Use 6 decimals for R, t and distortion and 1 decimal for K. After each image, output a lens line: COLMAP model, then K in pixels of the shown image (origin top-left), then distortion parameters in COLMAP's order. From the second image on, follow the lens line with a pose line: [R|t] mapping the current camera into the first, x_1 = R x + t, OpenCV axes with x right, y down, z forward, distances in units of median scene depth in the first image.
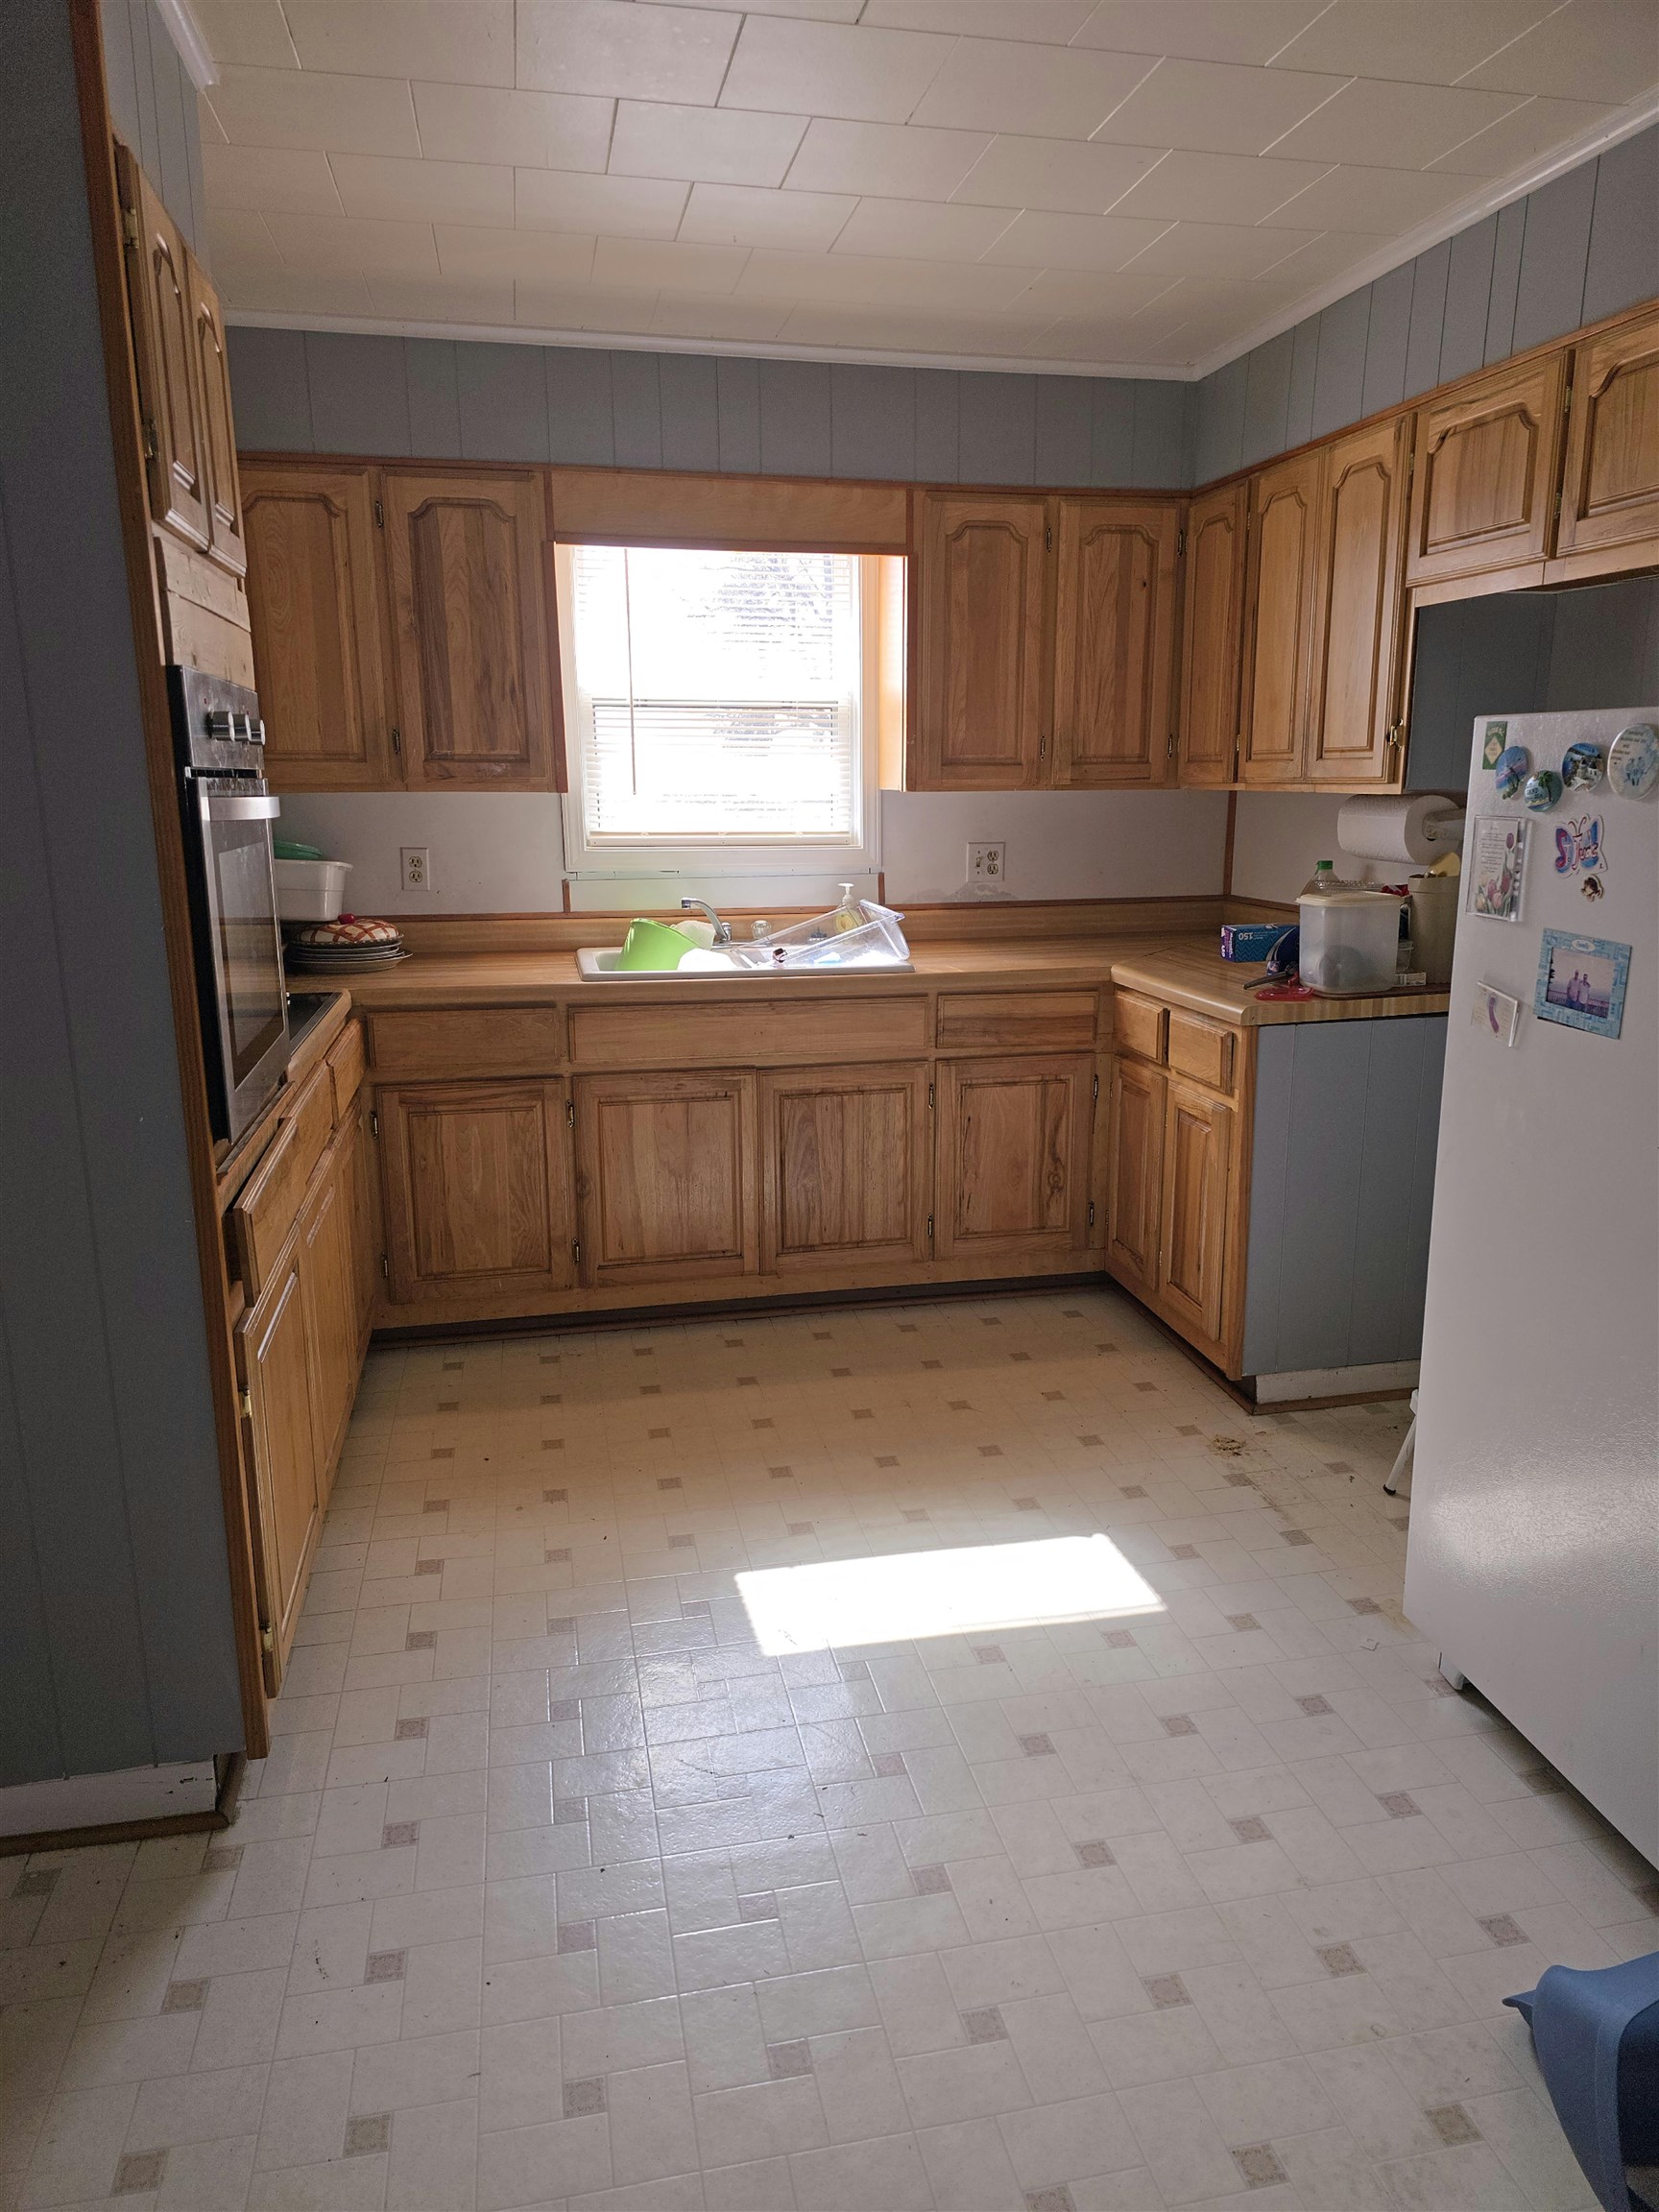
lens RADIAL K [[1465.3, 0, 858.3], [0, 1465.3, 1077.1], [0, 0, 1]] dist [0.060800, -0.050352]
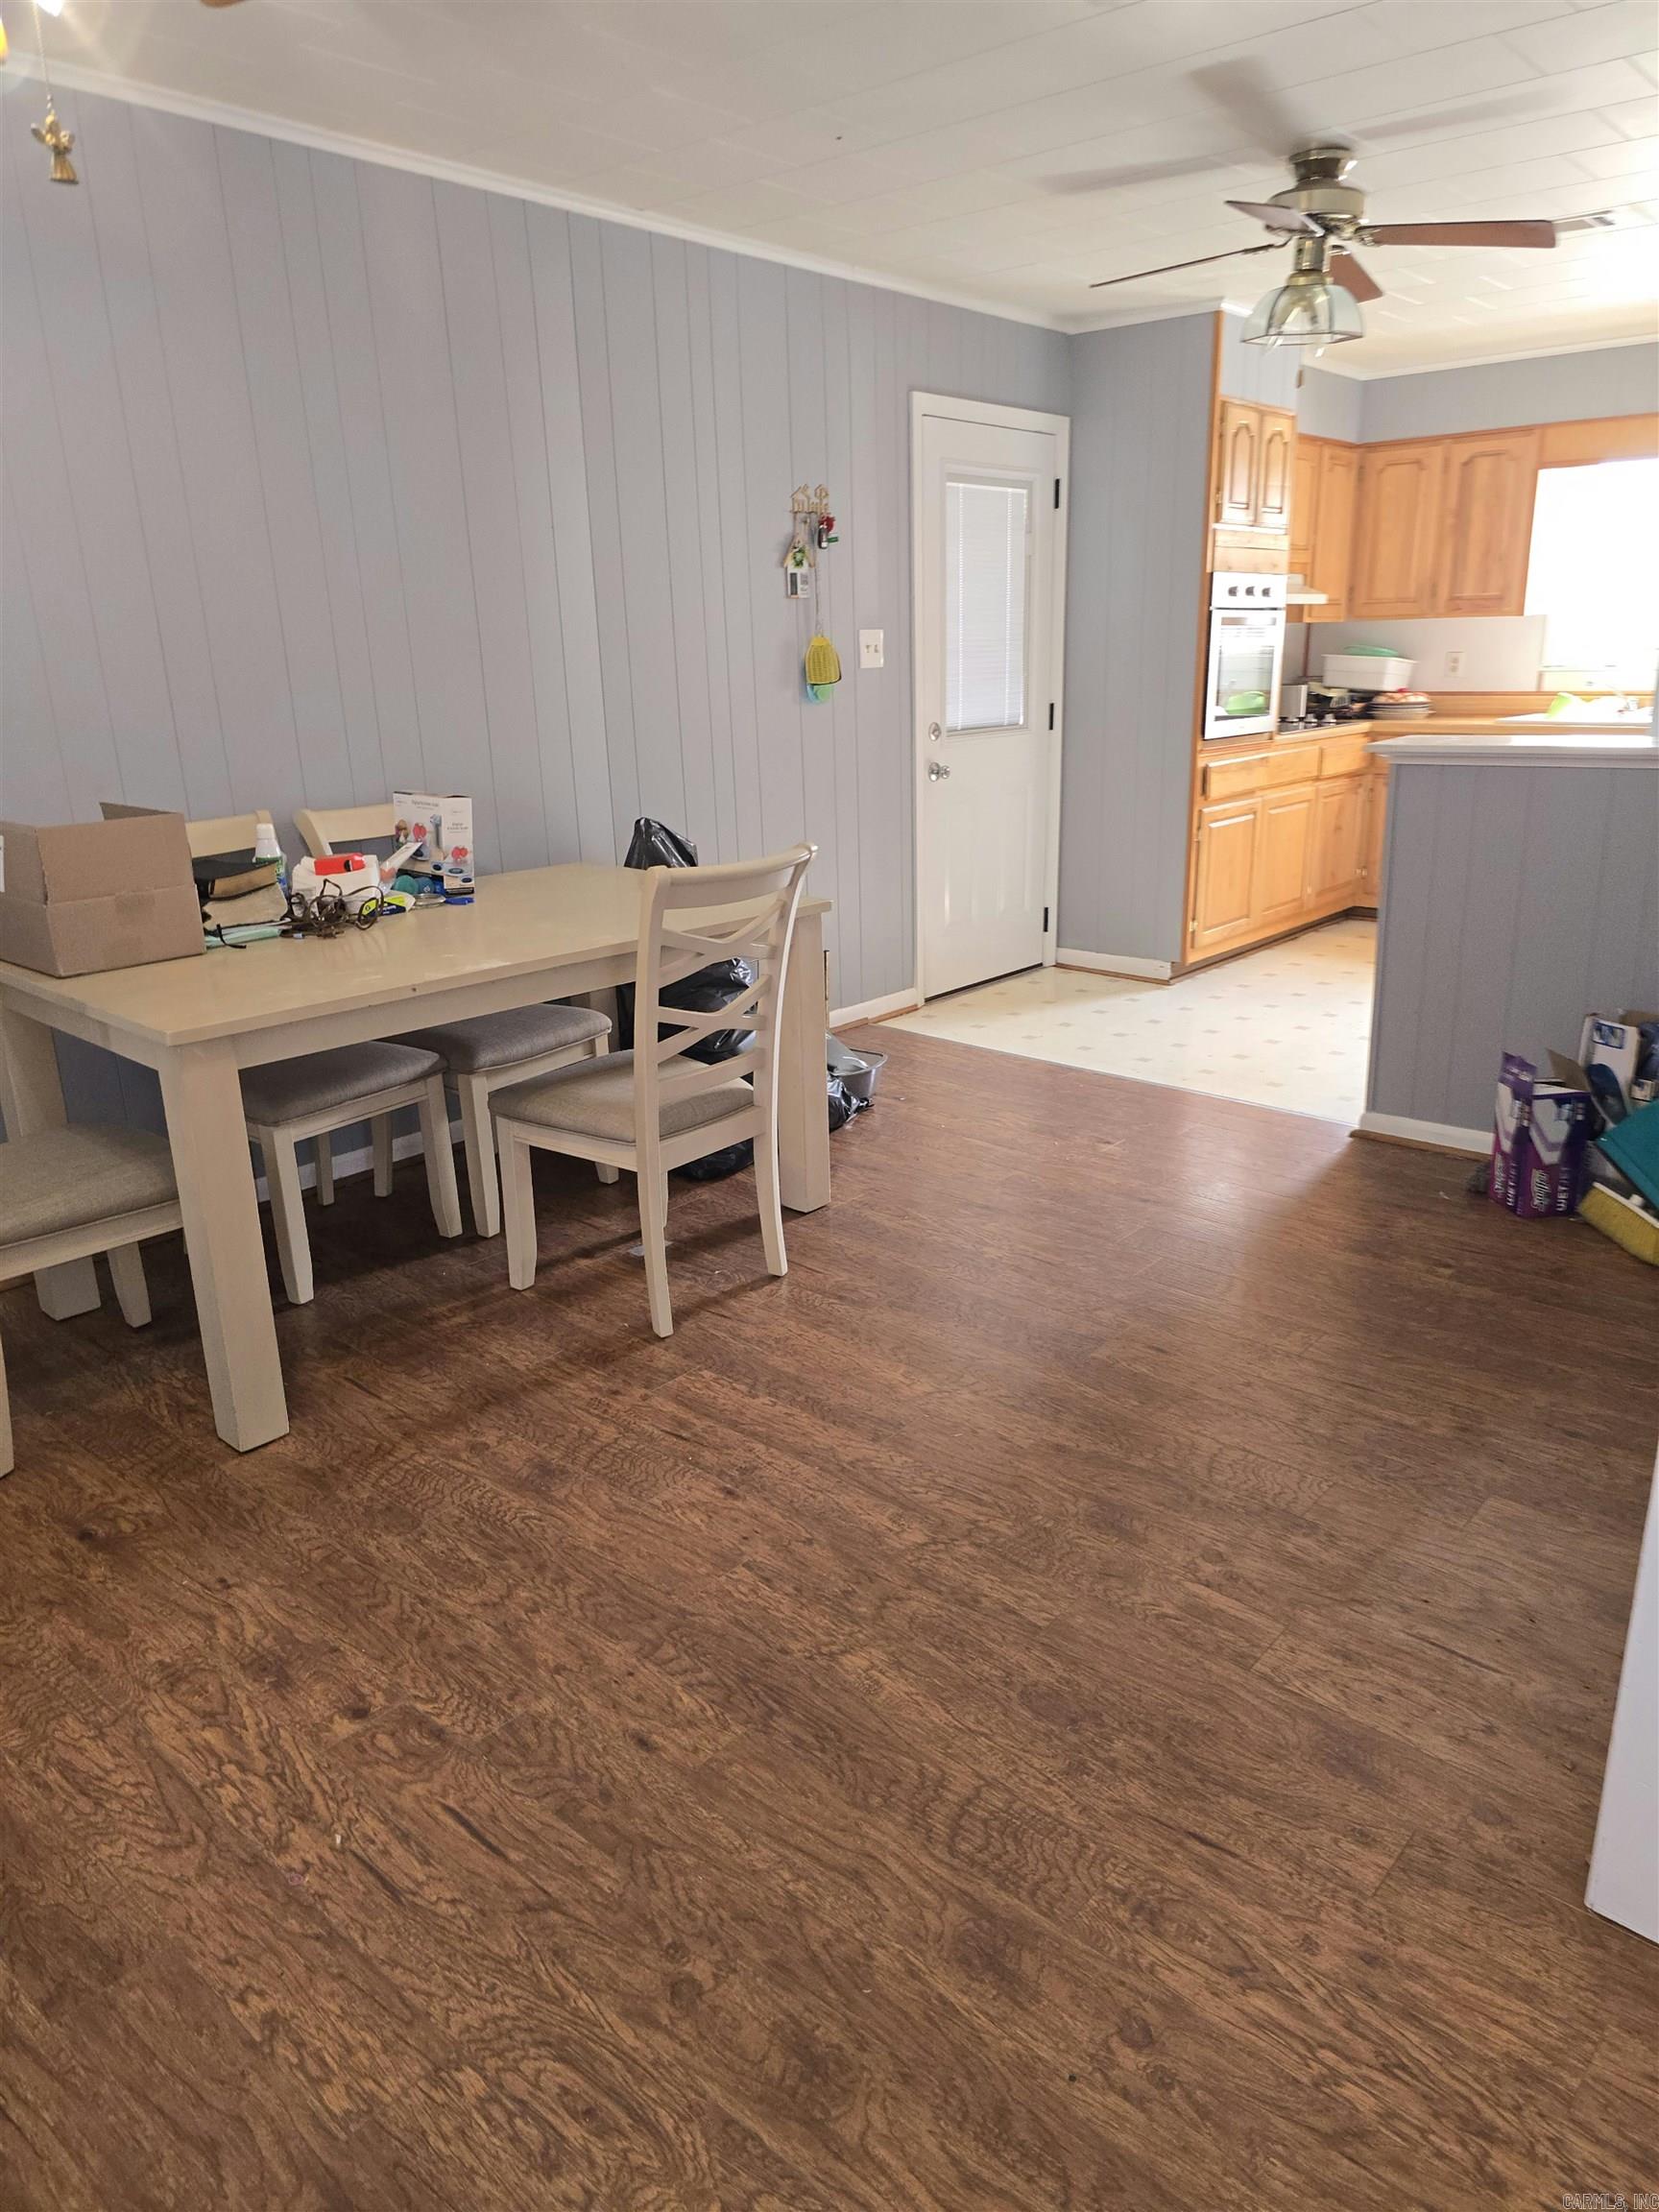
lens RADIAL K [[1465.3, 0, 858.3], [0, 1465.3, 1077.1], [0, 0, 1]] dist [0.060800, -0.050352]
pose [[0.587131, 0.220765, -0.778807, 0.848933], [-0.147971, 0.975153, 0.164869, 0.168358], [0.795853, 0.018441, 0.605209, -0.691253]]
